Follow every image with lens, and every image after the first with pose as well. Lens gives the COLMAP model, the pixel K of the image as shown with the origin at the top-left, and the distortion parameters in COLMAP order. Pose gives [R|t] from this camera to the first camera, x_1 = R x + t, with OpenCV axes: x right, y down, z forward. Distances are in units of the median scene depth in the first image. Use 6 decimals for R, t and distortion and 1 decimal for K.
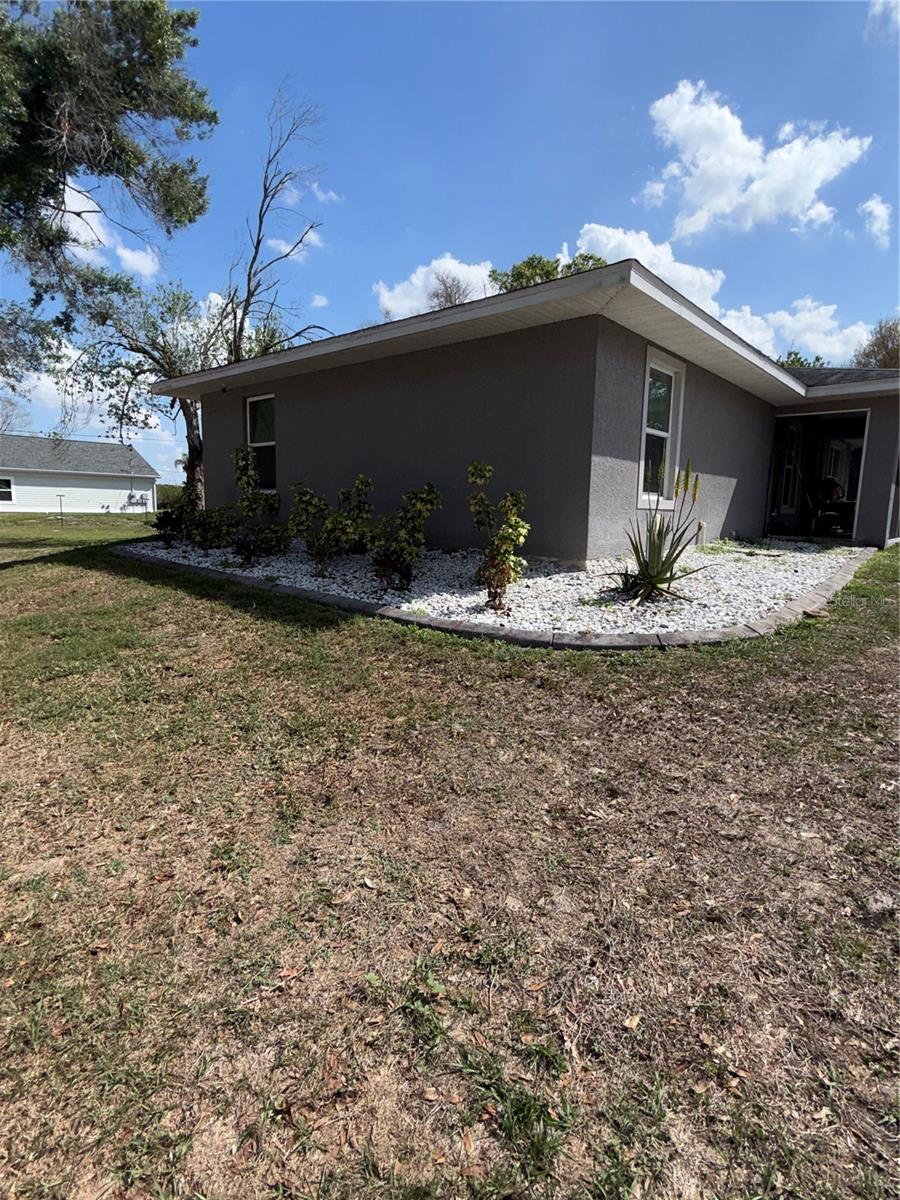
lens RADIAL K [[616.6, 0, 450.0], [0, 616.6, 600.0], [0, 0, 1]] dist [-0.001567, 0.000003]
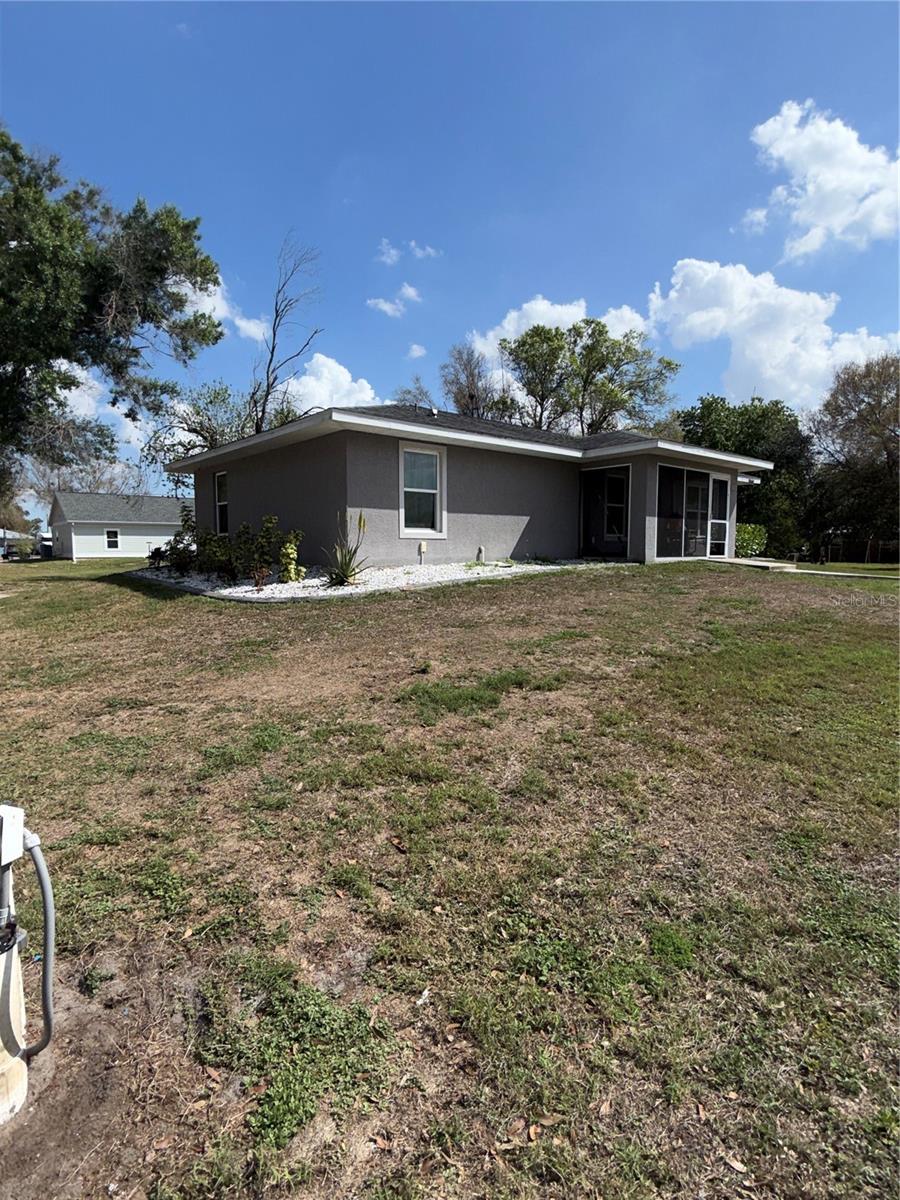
lens RADIAL K [[622.1, 0, 450.0], [0, 622.1, 600.0], [0, 0, 1]] dist [0.010182, 0.000315]
pose [[0.988381, -0.007950, -0.151786, 0.257746], [-0.002369, 0.997705, -0.067676, 0.047078], [0.151976, 0.067249, 0.986094, -0.223160]]
